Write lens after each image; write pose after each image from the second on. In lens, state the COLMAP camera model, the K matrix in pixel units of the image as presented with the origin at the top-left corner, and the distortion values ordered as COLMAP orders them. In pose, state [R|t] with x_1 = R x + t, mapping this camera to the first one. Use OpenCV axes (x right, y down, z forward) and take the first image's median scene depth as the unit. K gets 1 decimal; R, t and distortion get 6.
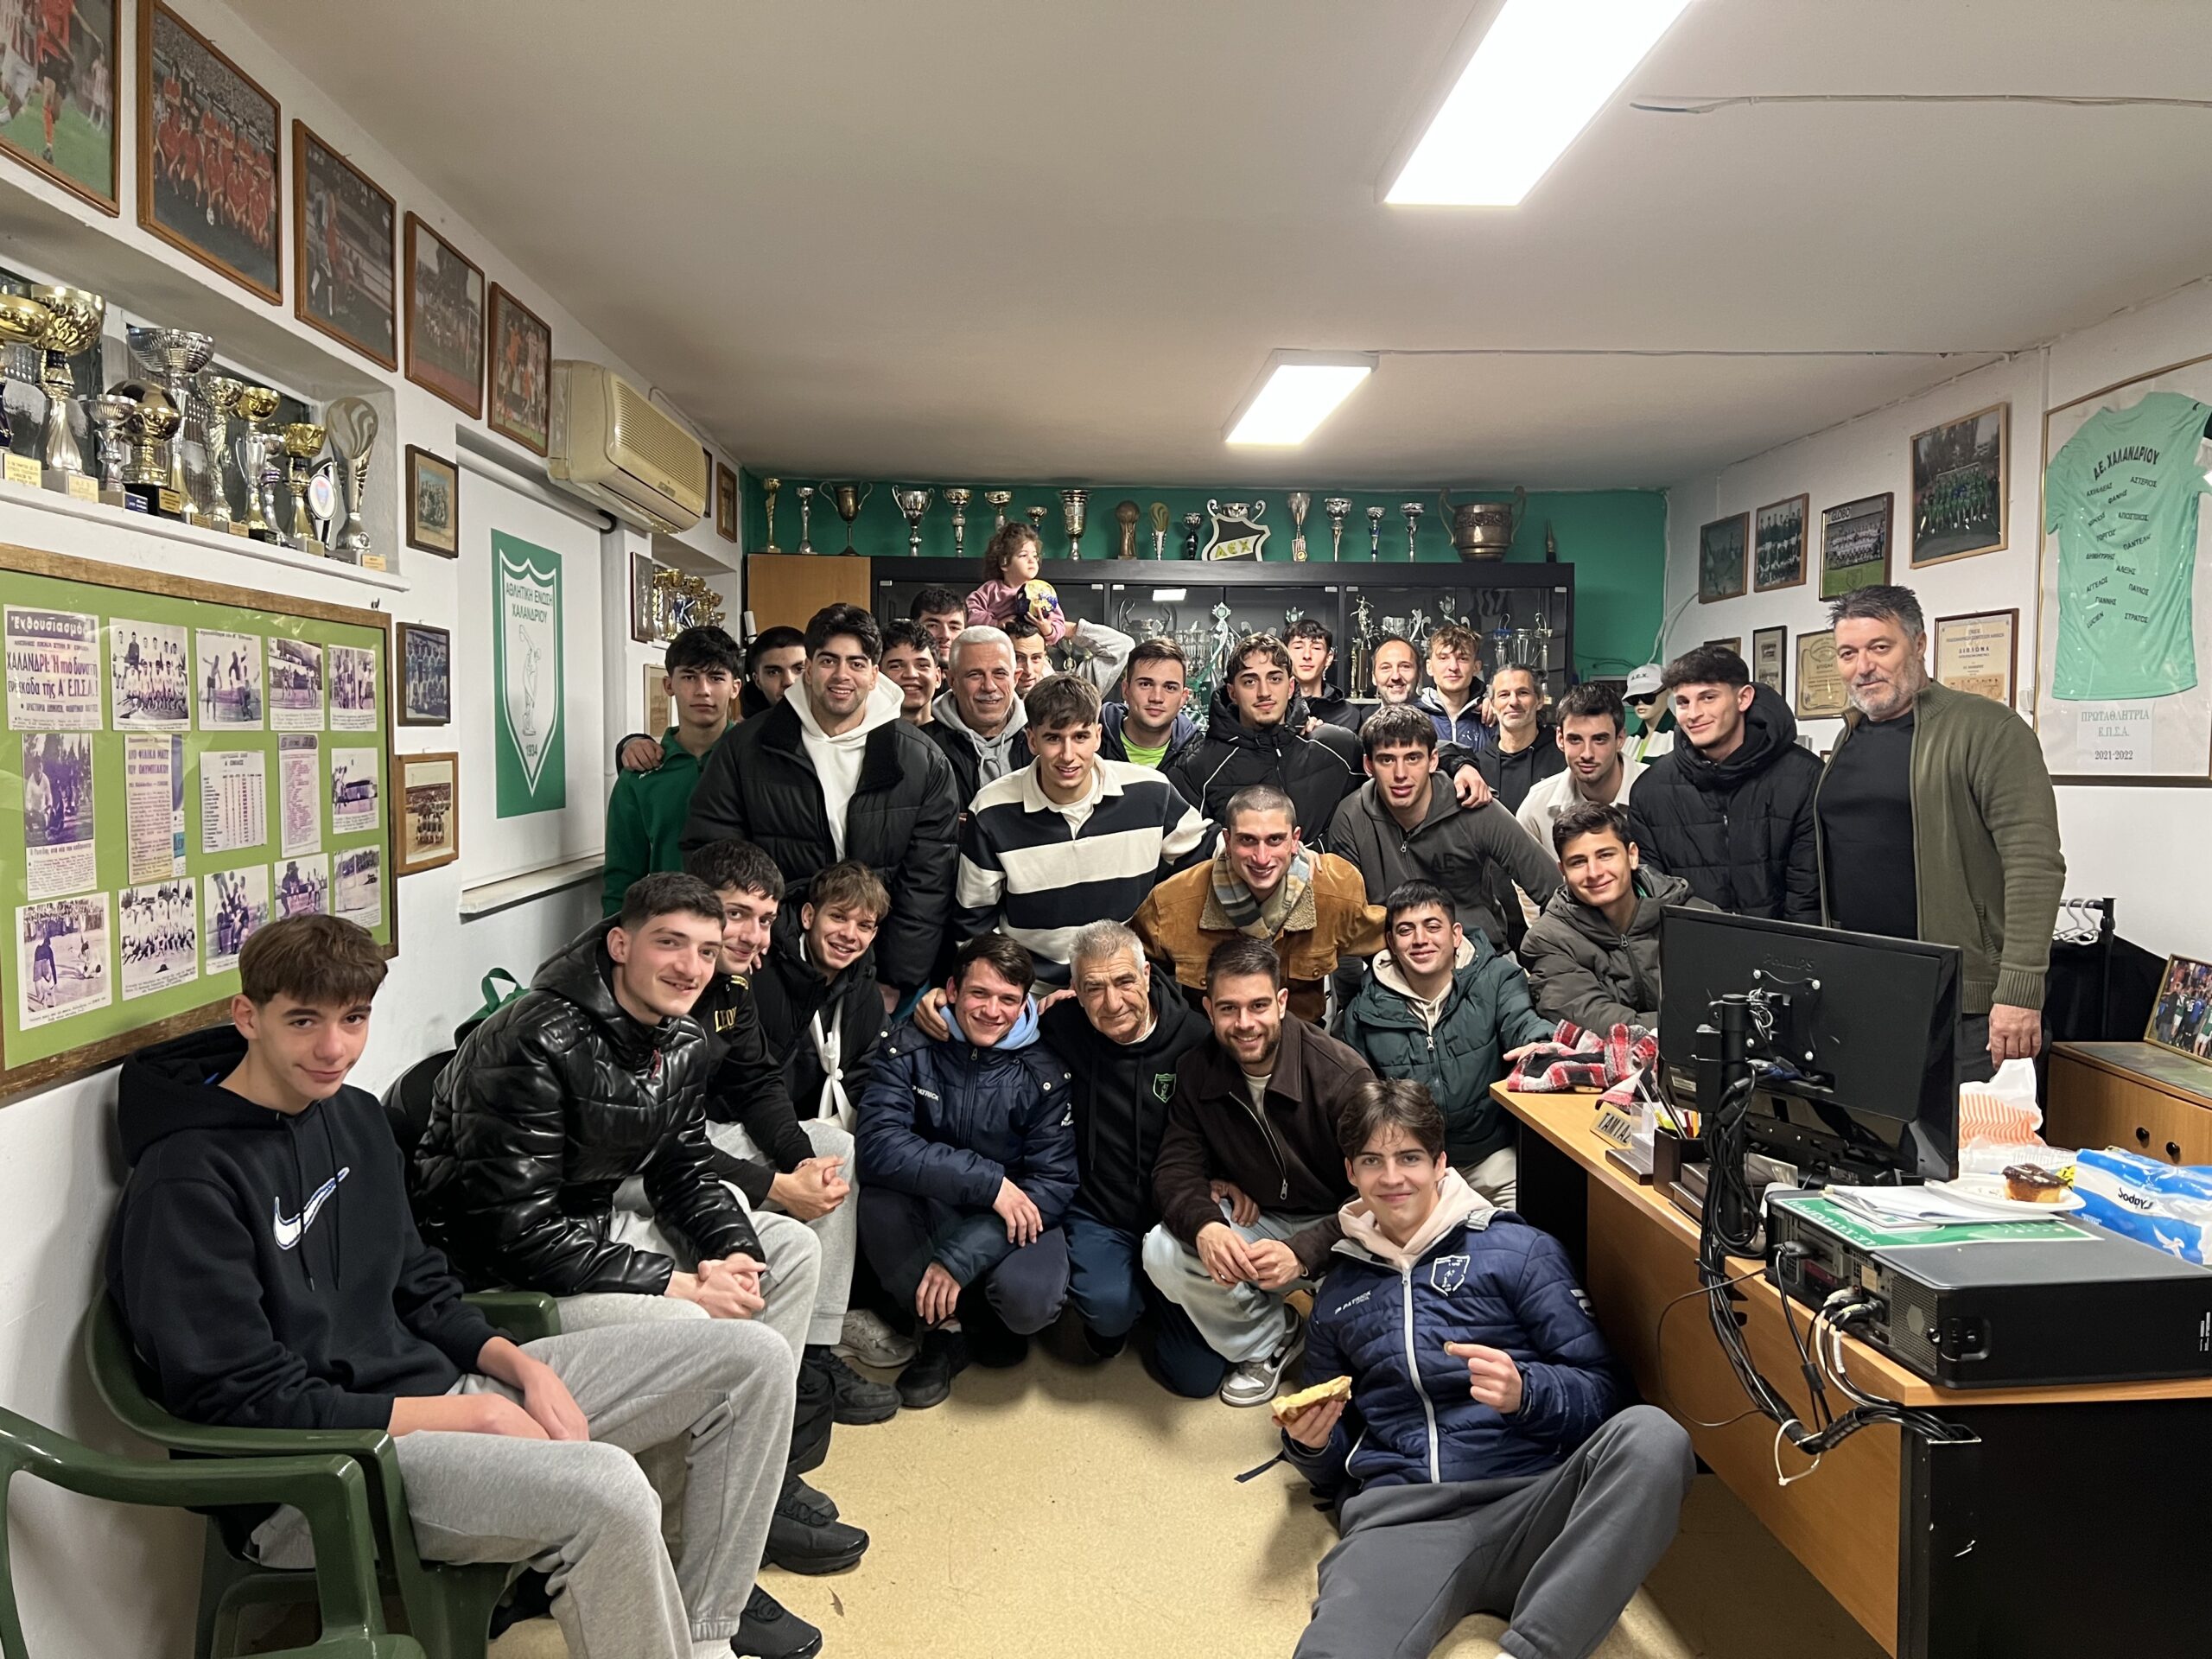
lens RADIAL K [[1762.4, 0, 1106.0], [0, 1762.4, 829.5], [0, 0, 1]] dist [0.004880, -0.005608]
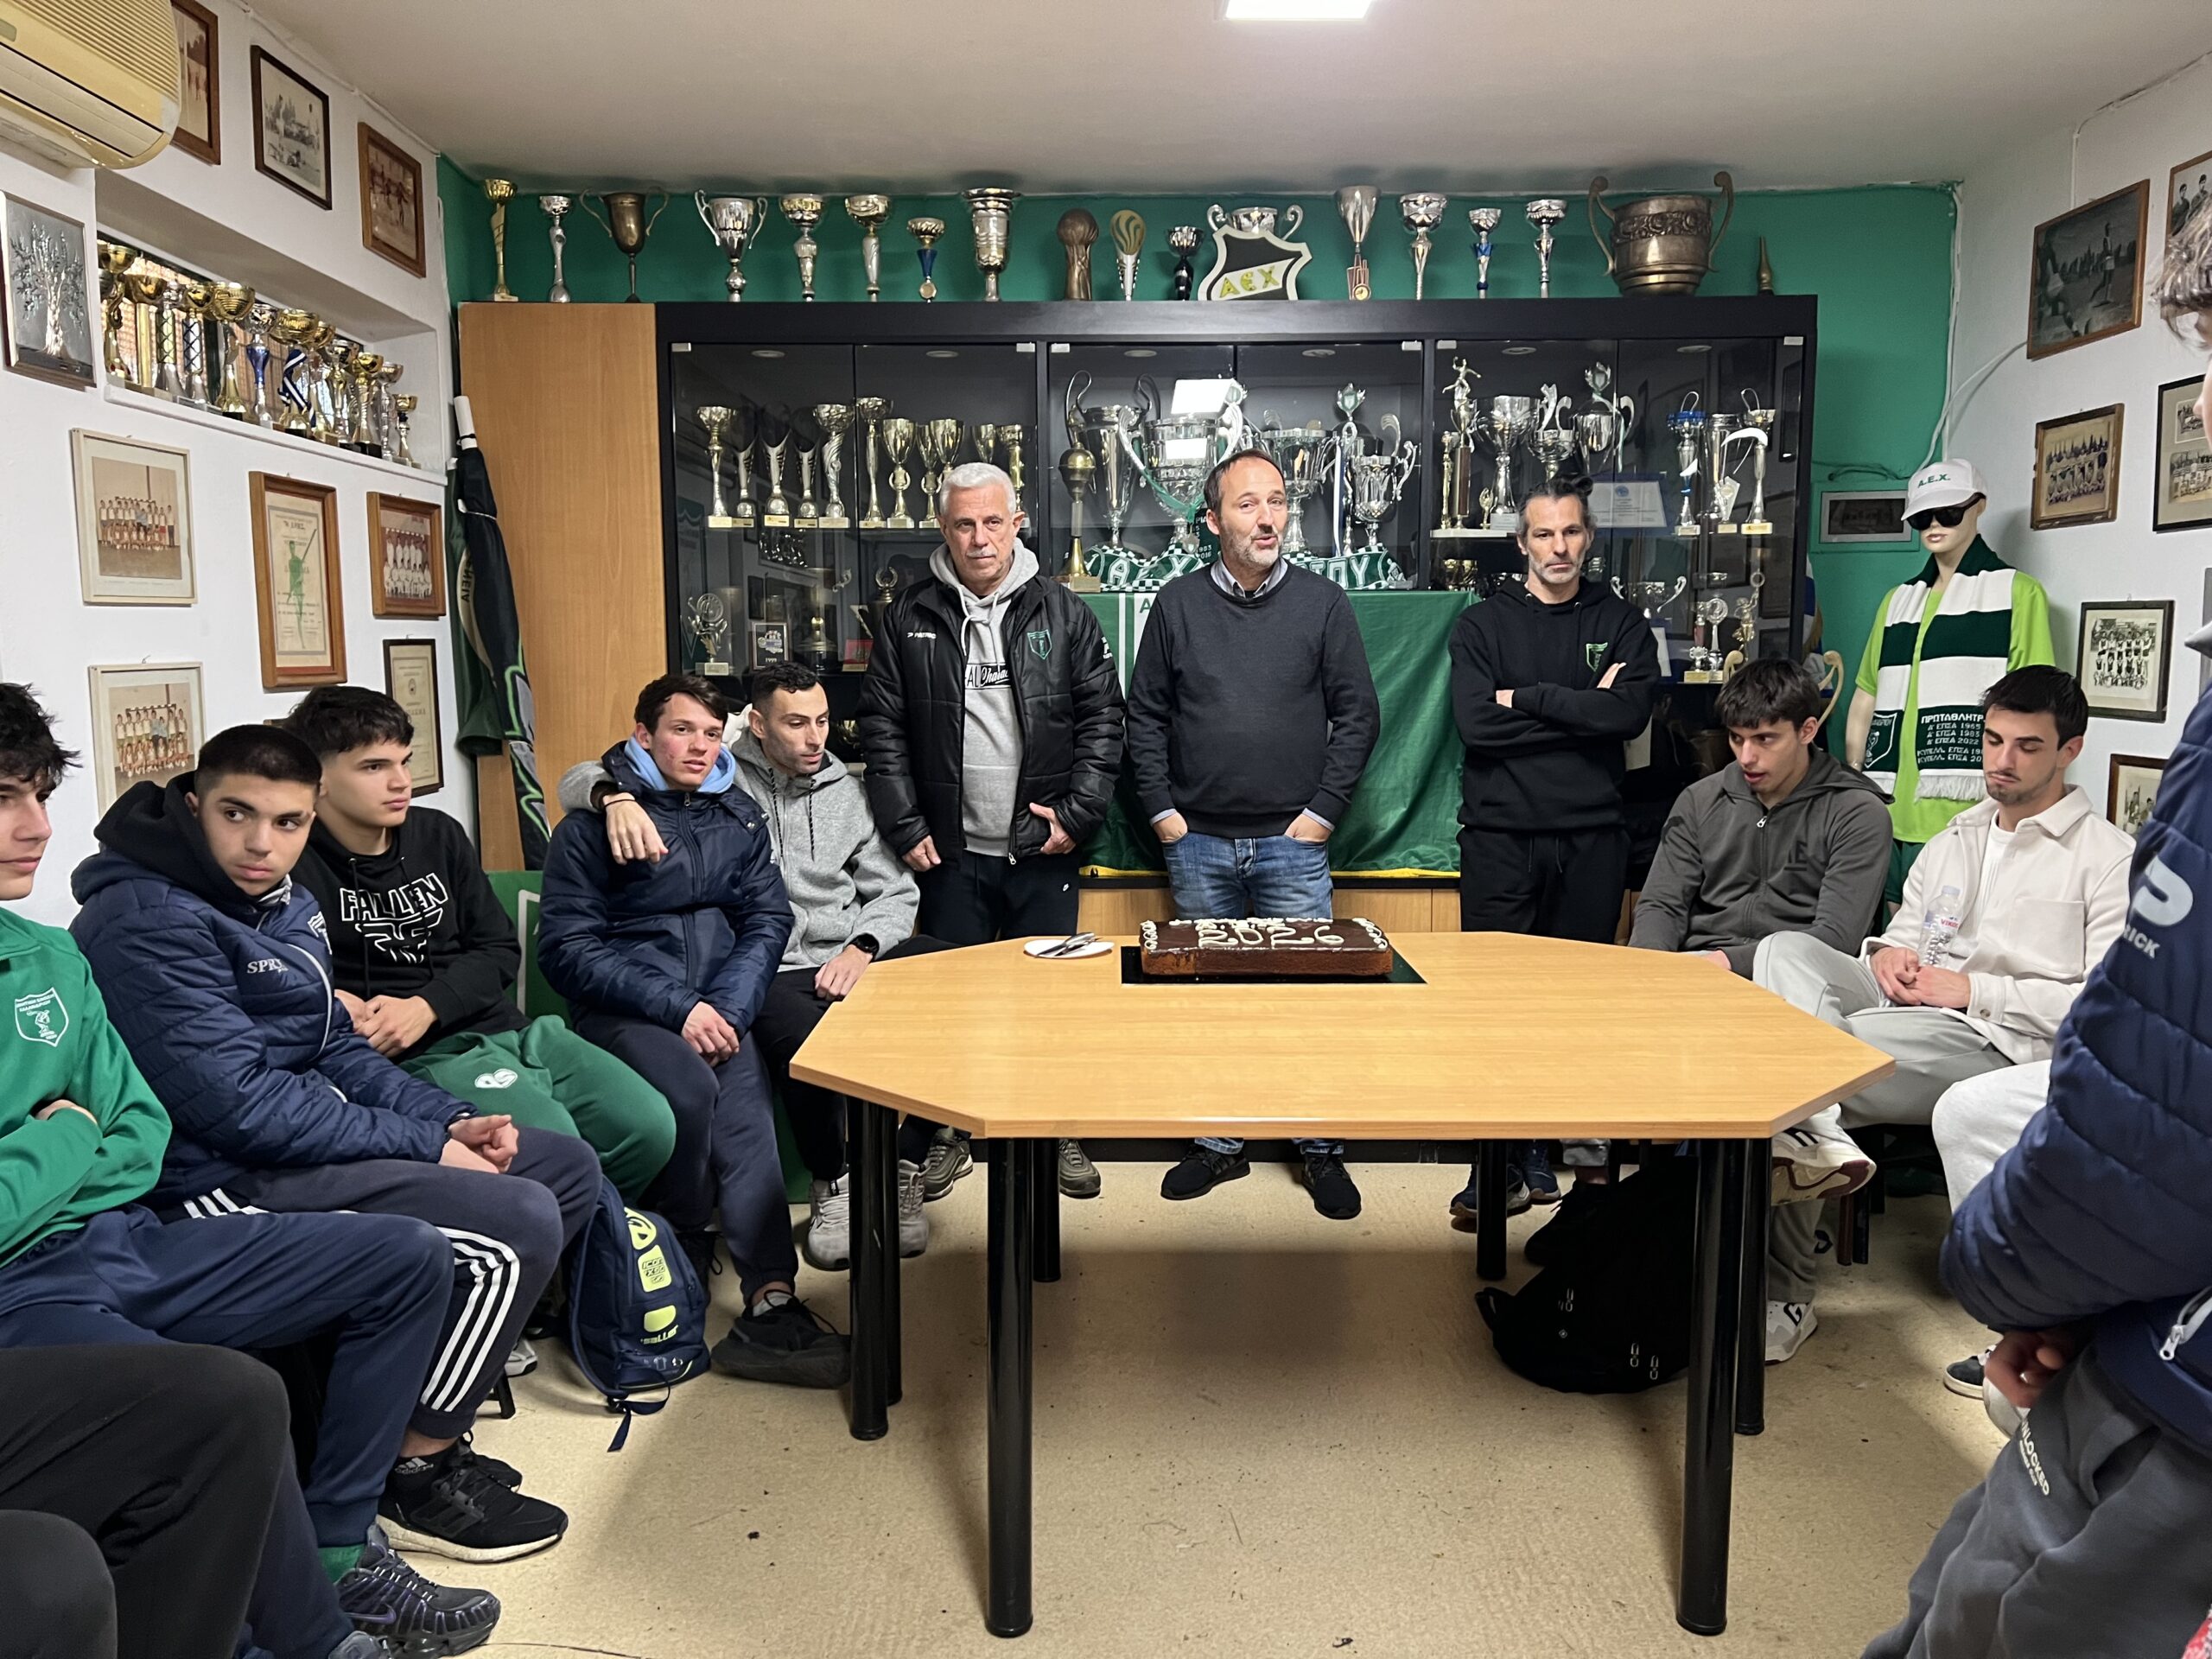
lens RADIAL K [[1762.4, 0, 1106.0], [0, 1762.4, 829.5], [0, 0, 1]] dist [0.004880, -0.005608]
pose [[0.999384, -0.009301, -0.033853, 0.041348], [0.011123, 0.998478, 0.054021, -0.004057], [0.033299, -0.054365, 0.997966, 0.378940]]
